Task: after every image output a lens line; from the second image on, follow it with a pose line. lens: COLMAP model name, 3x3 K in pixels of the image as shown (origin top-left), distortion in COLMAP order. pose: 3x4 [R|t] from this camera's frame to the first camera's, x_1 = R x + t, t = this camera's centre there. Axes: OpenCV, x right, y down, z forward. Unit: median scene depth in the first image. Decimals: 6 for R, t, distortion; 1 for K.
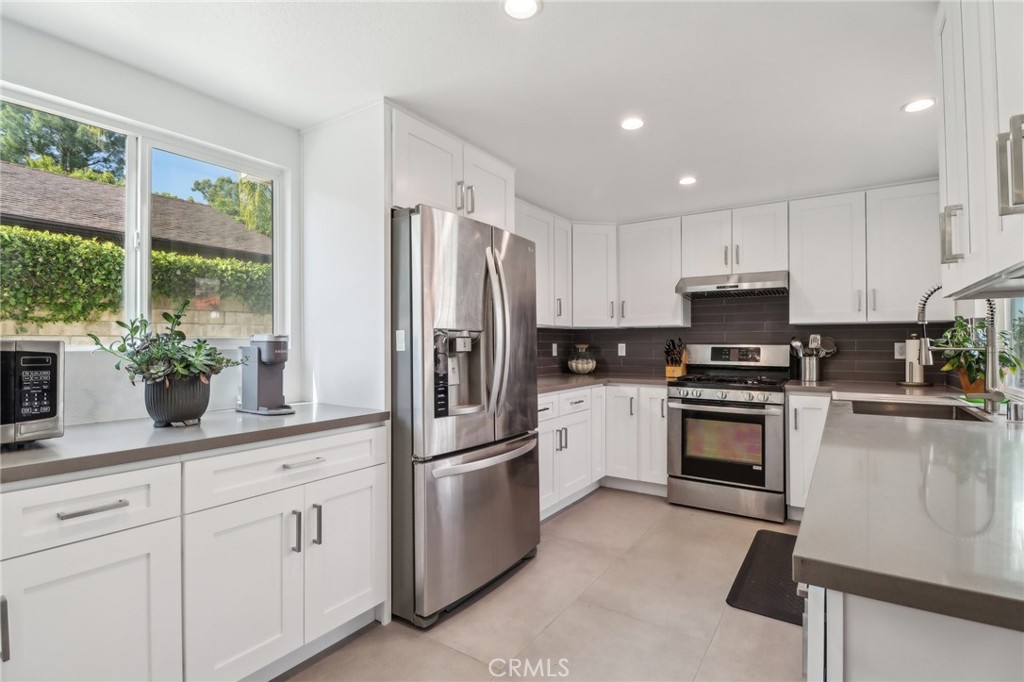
lens RADIAL K [[480.2, 0, 516.3], [0, 480.2, 333.5], [0, 0, 1]] dist [0.000070, -0.012243]
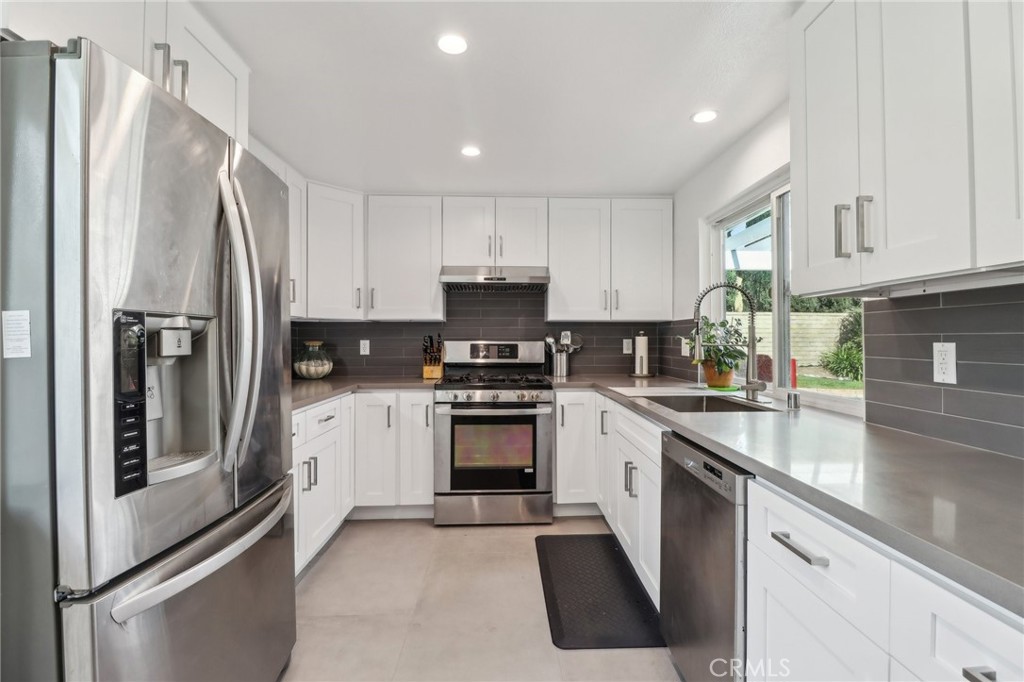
lens RADIAL K [[480.2, 0, 516.3], [0, 480.2, 333.5], [0, 0, 1]] dist [0.000070, -0.012243]
pose [[0.806133, 0.007587, 0.591685, -0.077217], [-0.012302, 0.999917, 0.003940, 0.004227], [-0.591606, -0.010455, 0.806159, 0.229294]]
